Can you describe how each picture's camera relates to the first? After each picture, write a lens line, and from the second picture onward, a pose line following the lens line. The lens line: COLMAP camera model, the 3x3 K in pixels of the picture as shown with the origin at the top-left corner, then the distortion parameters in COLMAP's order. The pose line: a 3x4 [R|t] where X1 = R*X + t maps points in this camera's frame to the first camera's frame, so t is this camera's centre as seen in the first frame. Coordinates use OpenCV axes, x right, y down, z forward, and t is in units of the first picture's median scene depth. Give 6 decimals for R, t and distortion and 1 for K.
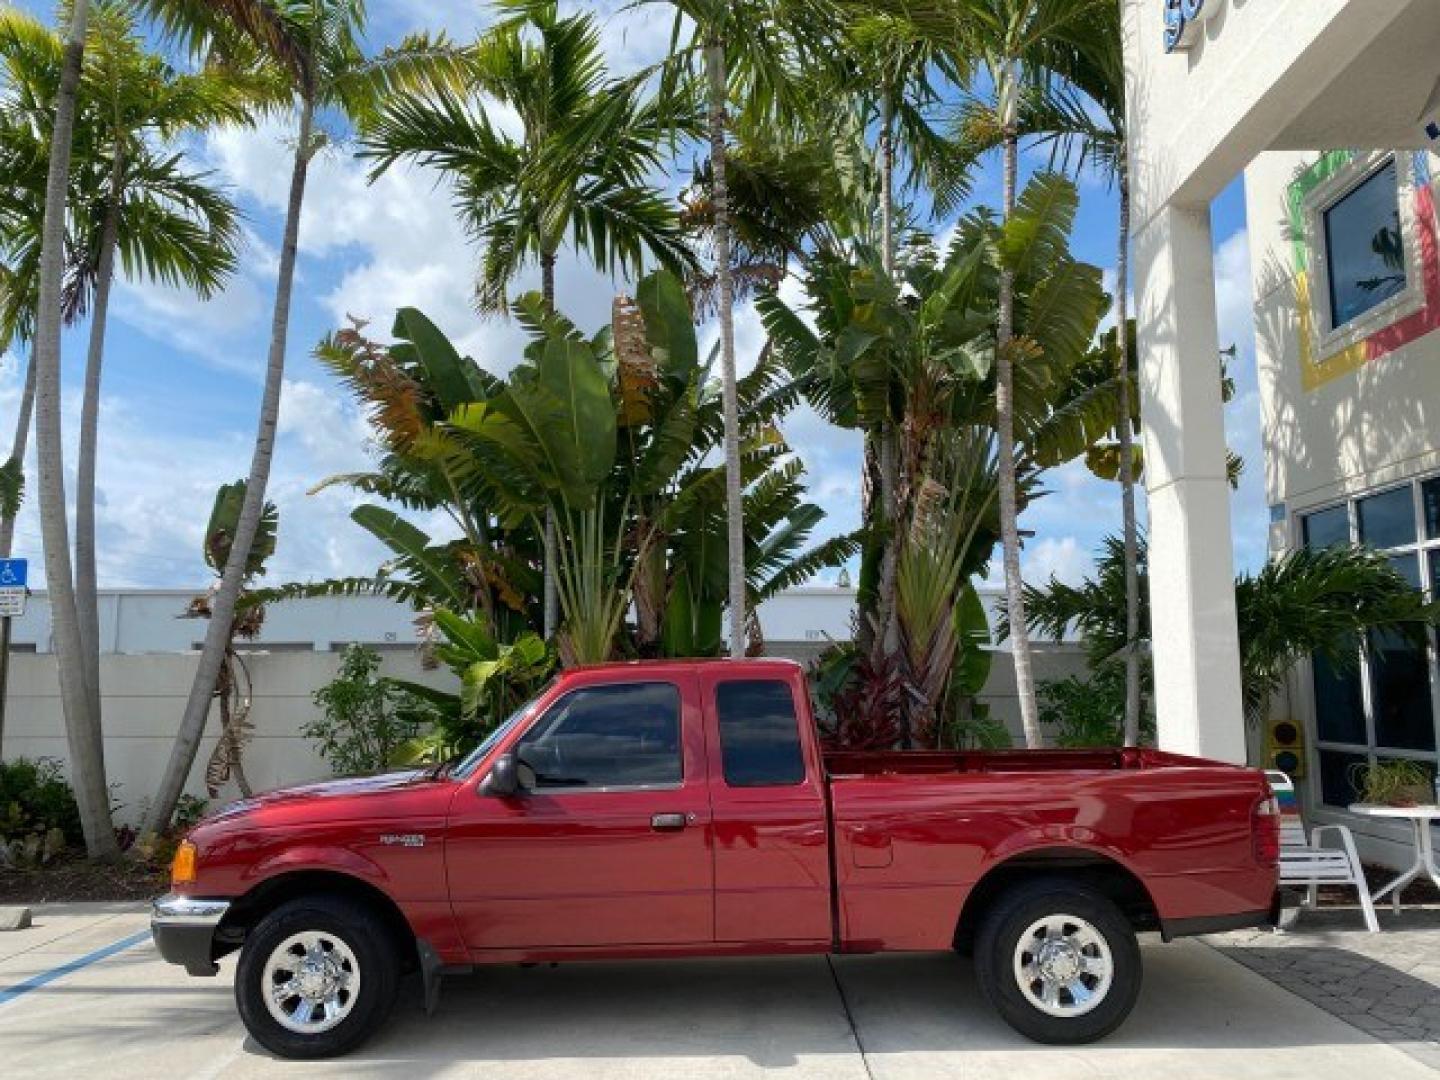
lens RADIAL K [[1099.1, 0, 719.7], [0, 1099.1, 534.6], [0, 0, 1]] dist [0.017692, -0.008766]
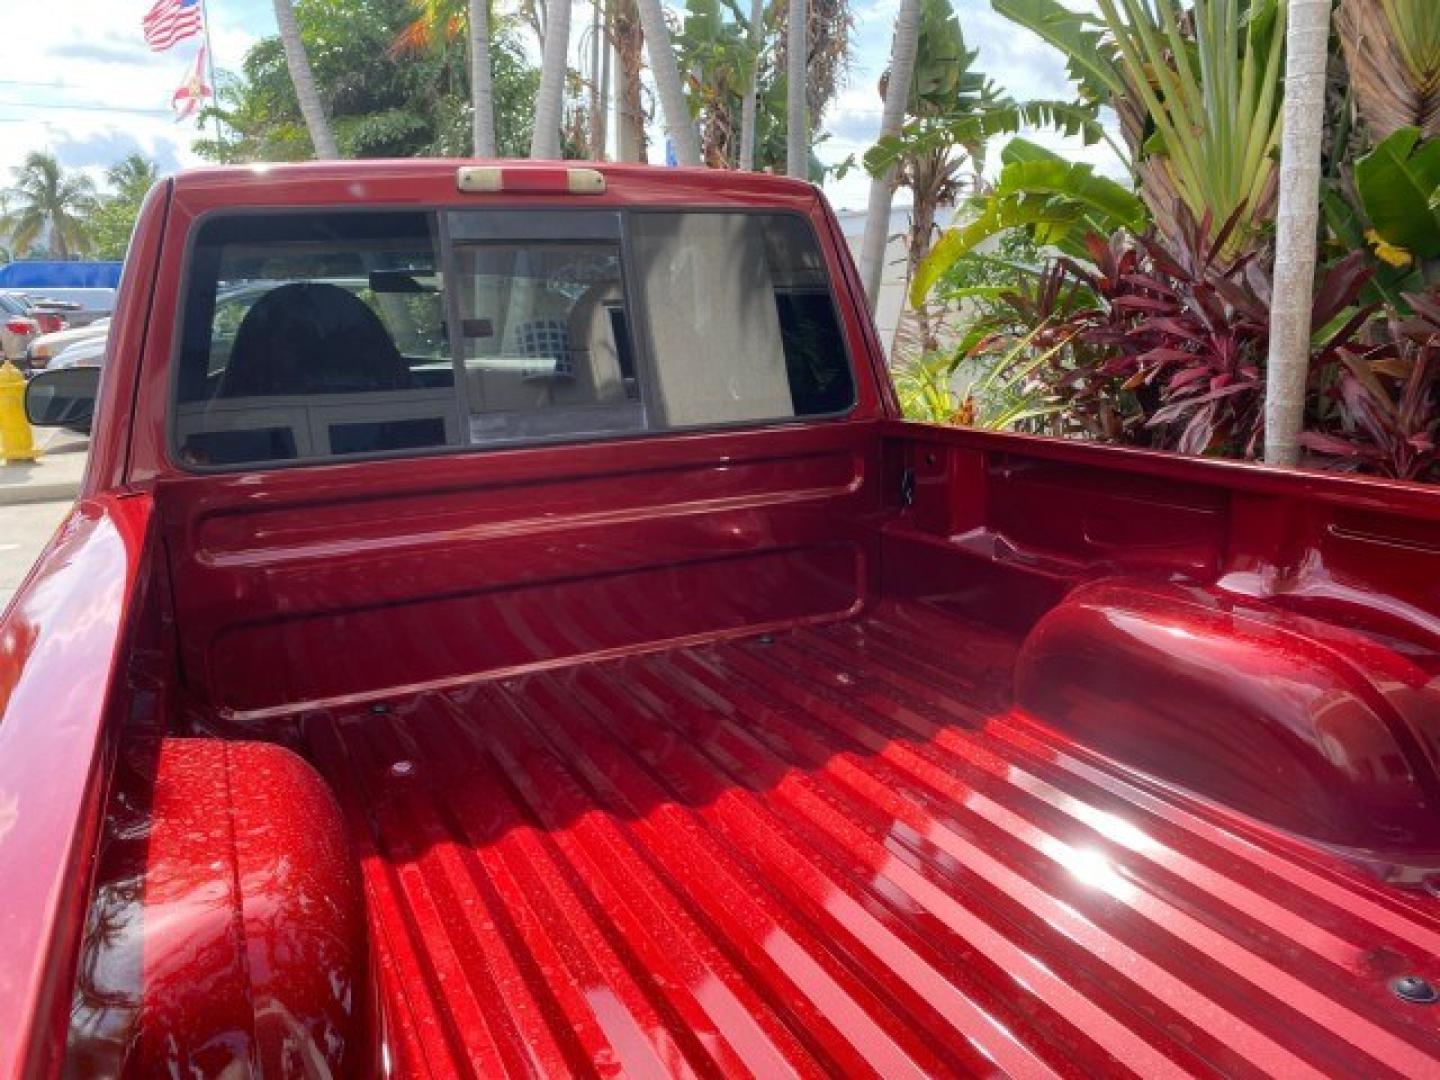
lens RADIAL K [[1124.0, 0, 717.5], [0, 1124.0, 530.8], [0, 0, 1]] dist [0.007015, -0.007689]
pose [[0.430045, 0.185415, -0.883562, 0.272776], [0.136739, 0.954015, 0.266753, 0.084262], [0.892392, -0.235533, 0.384916, 0.532826]]
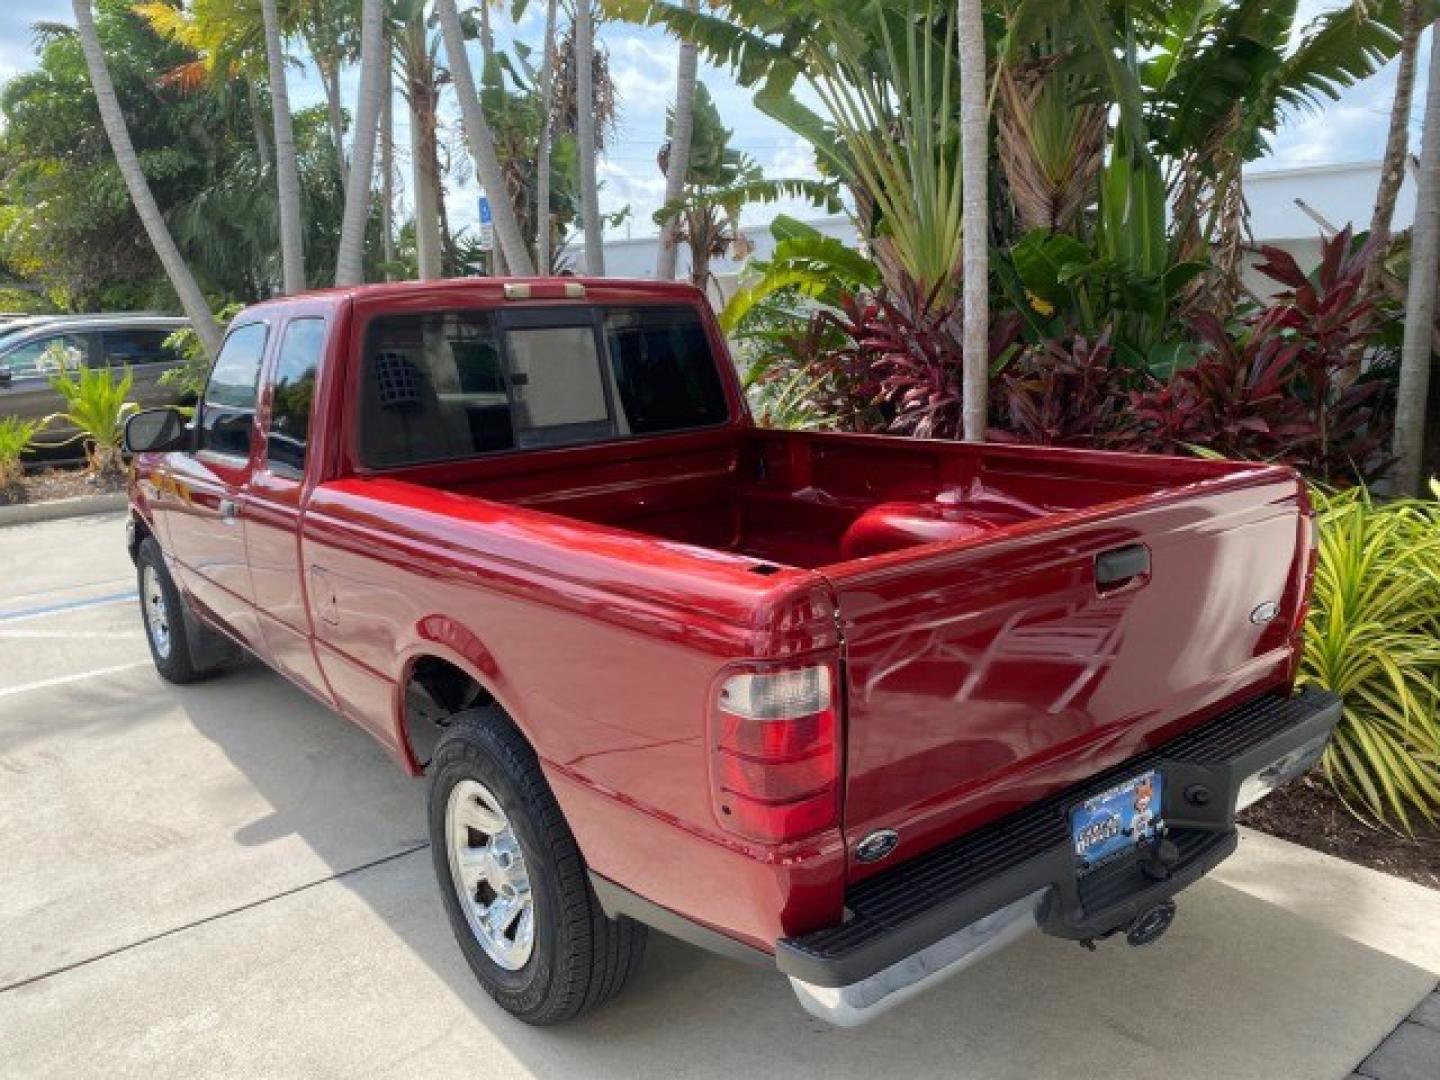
lens RADIAL K [[1112.1, 0, 719.6], [0, 1112.1, 536.9], [0, 0, 1]] dist [0.004916, -0.001046]
pose [[0.619982, 0.146899, -0.770741, 0.379448], [0.127084, 0.950546, 0.283395, 0.053752], [0.774255, -0.273648, 0.570653, 0.415055]]
